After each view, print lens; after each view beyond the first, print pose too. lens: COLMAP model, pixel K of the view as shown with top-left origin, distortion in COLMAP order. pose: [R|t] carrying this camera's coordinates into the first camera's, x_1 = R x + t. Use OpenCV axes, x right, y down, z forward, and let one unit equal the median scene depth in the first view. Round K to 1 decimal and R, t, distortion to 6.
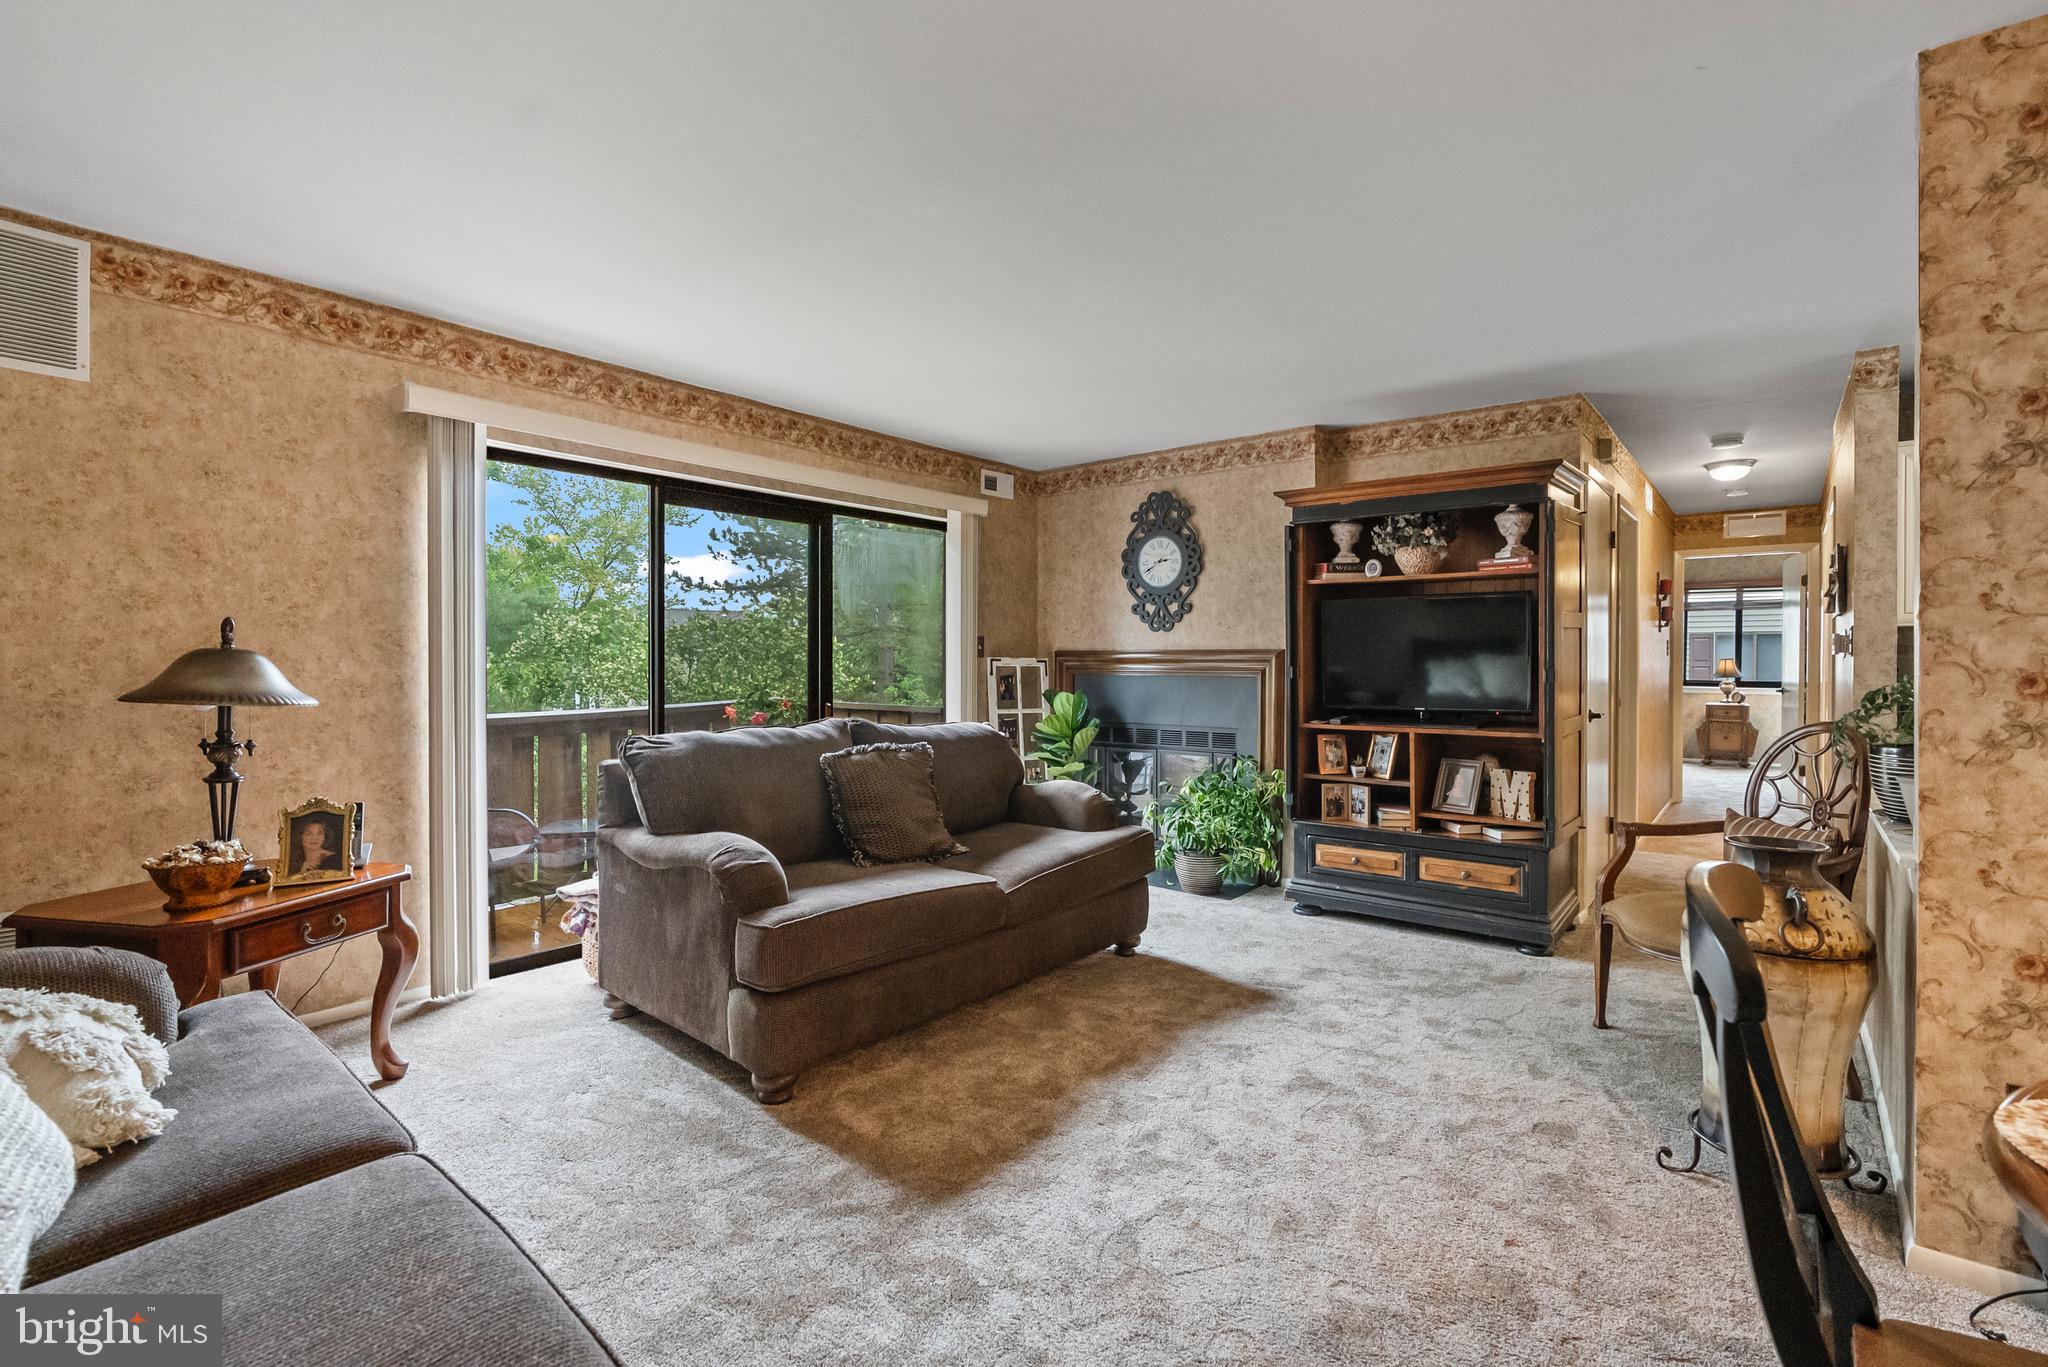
lens RADIAL K [[941.1, 0, 1028.1], [0, 941.1, 670.1], [0, 0, 1]] dist [-0.004693, 0.000655]
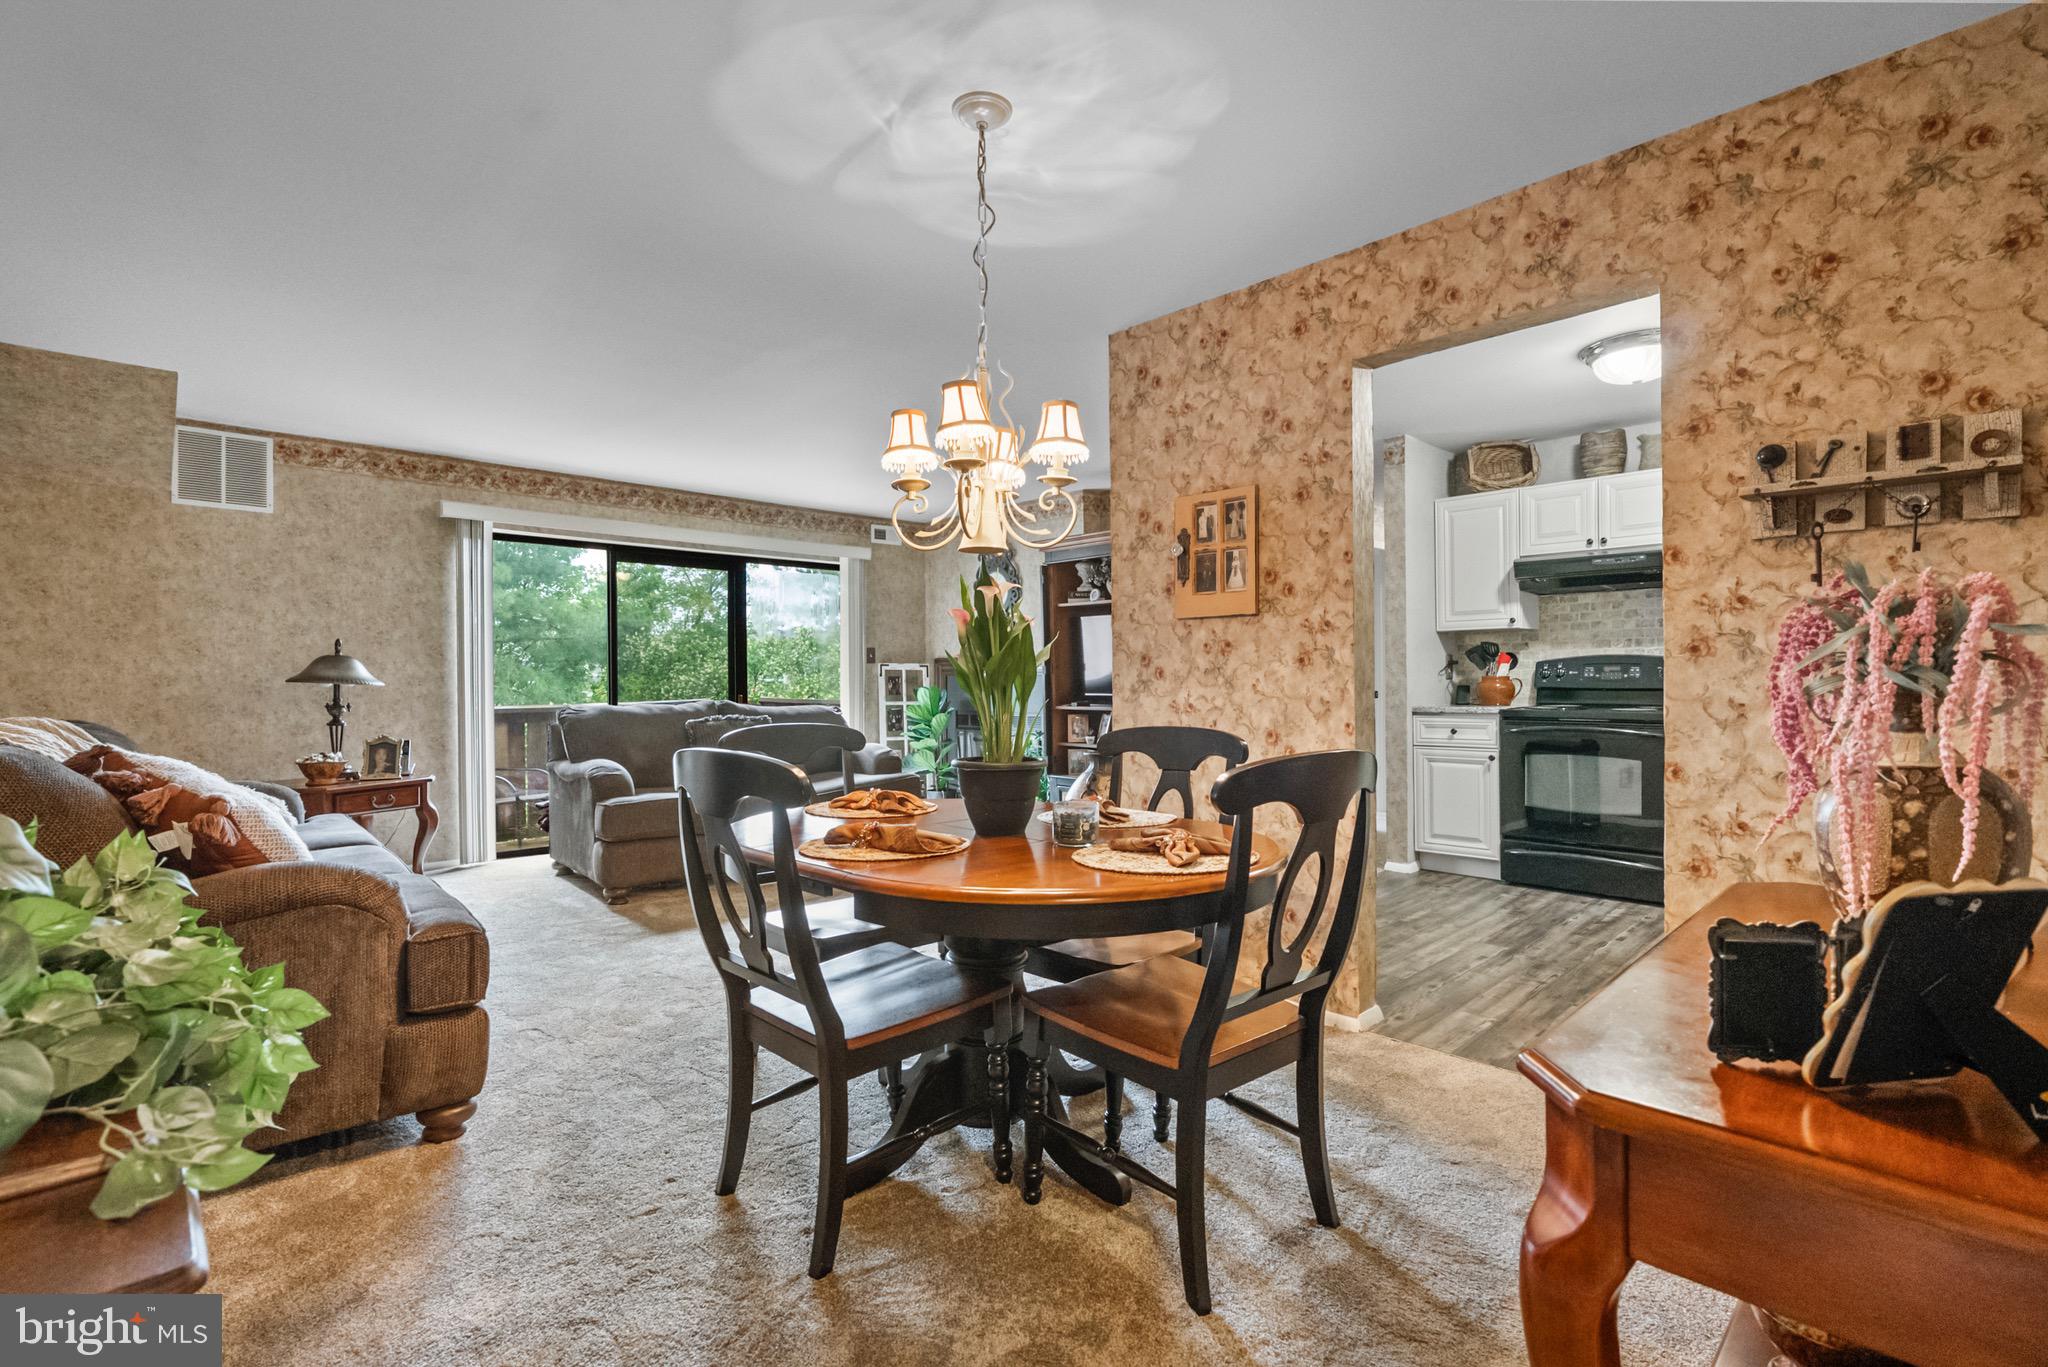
lens RADIAL K [[941.1, 0, 1028.9], [0, 941.1, 685.0], [0, 0, 1]] dist [-0.004693, 0.000655]
pose [[0.992612, -0.006532, -0.121156, 0.473742], [0.006237, 0.999977, -0.002808, 0.032264], [0.121172, 0.002031, 0.992629, -0.444079]]
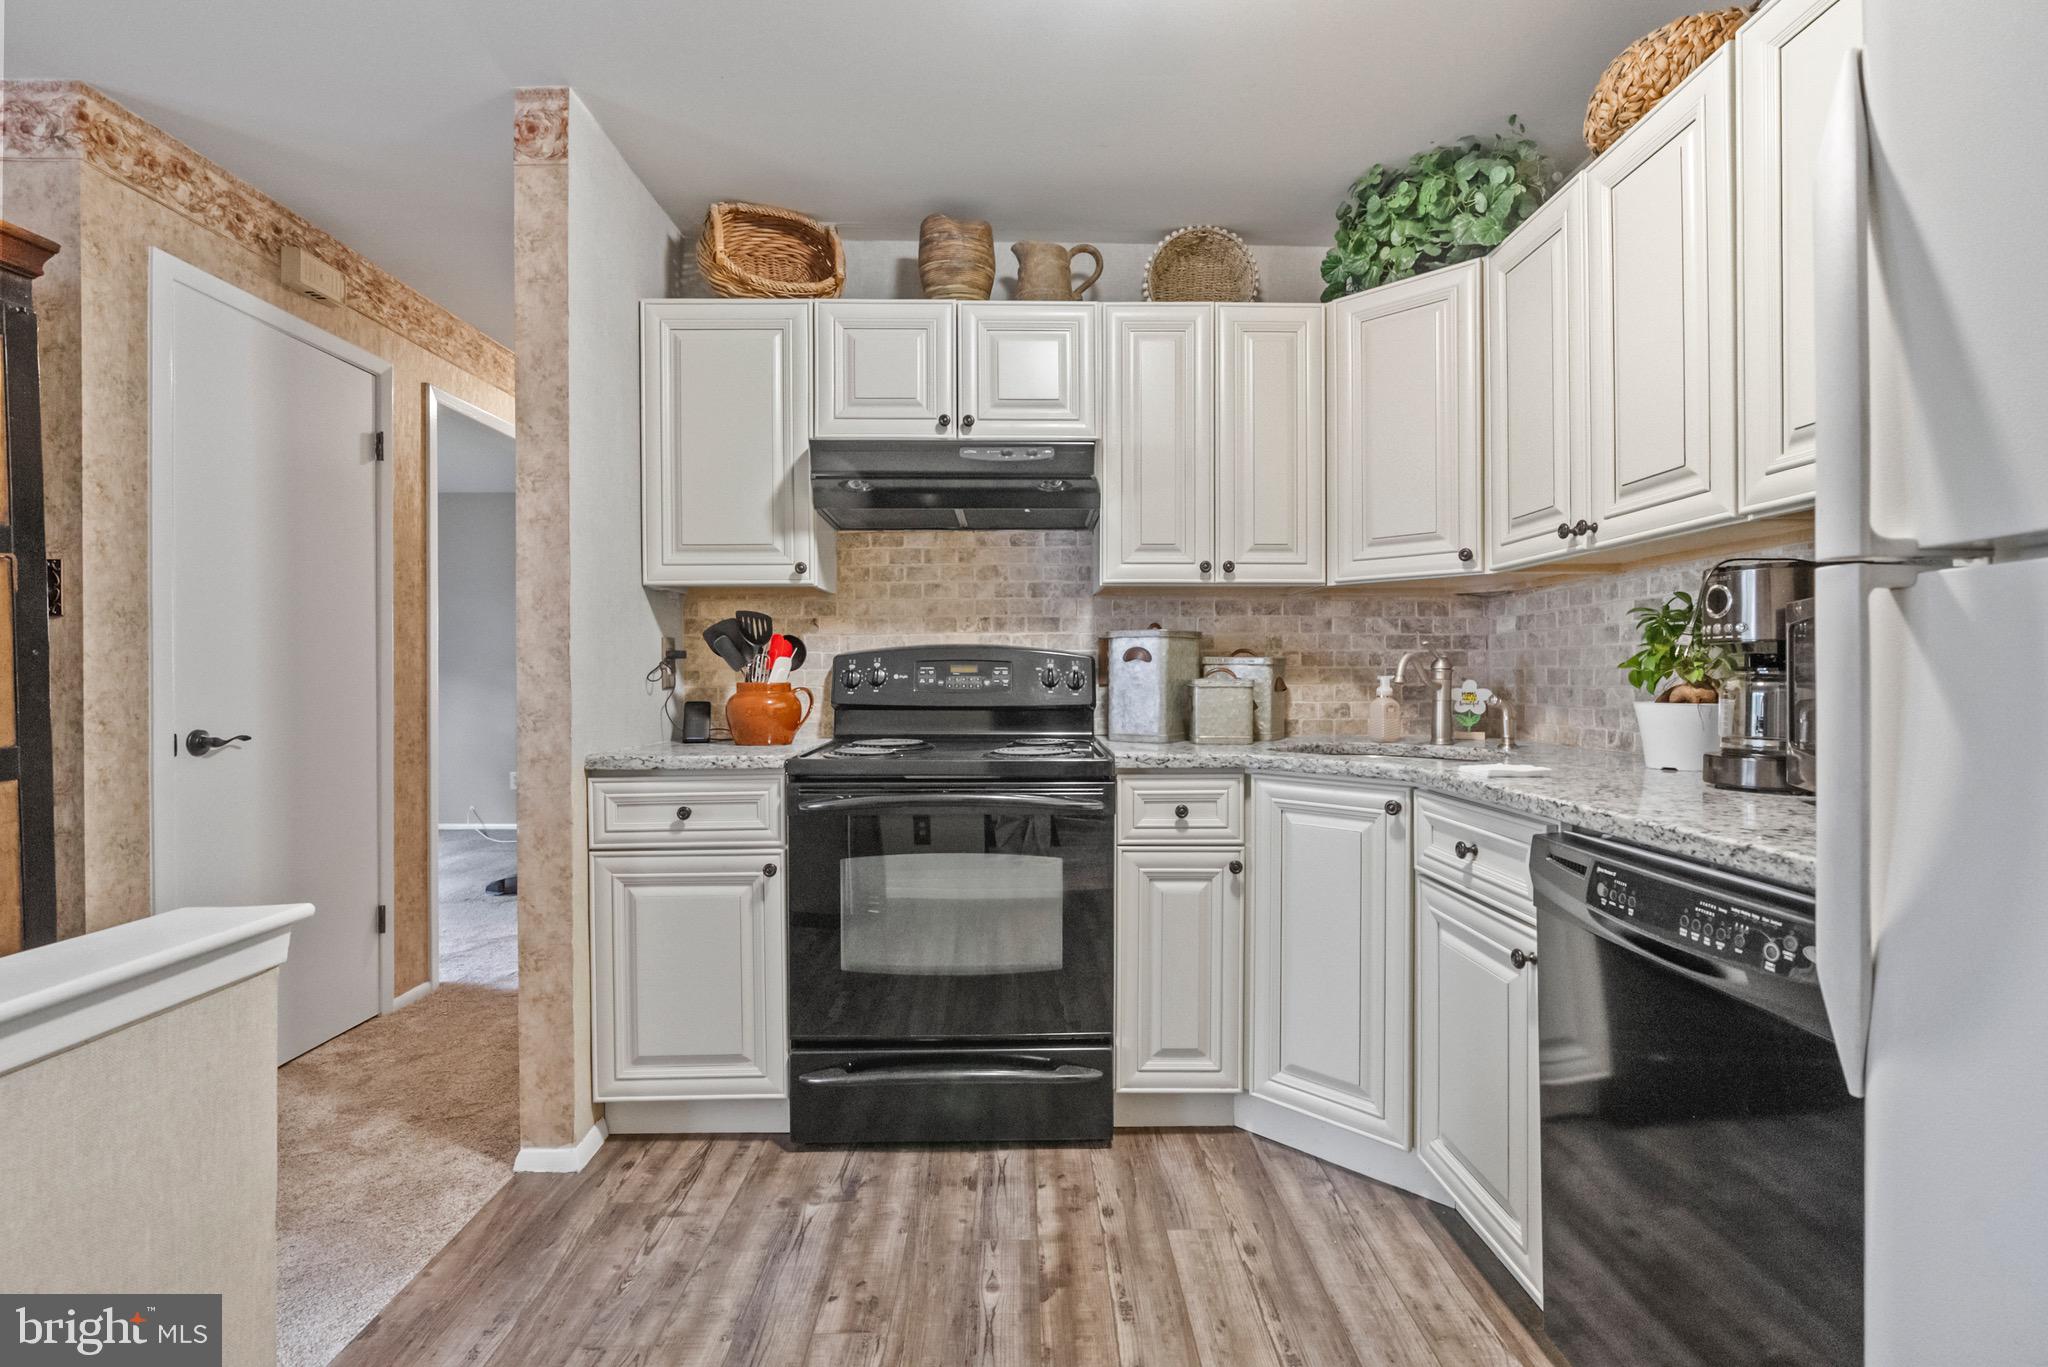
lens RADIAL K [[941.1, 0, 1042.7], [0, 941.1, 676.1], [0, 0, 1]] dist [-0.004693, 0.000655]
pose [[0.764795, -0.003723, 0.644263, 0.695826], [0.008865, 0.999949, -0.004744, 0.020187], [-0.644213, 0.009340, 0.764789, 0.331028]]
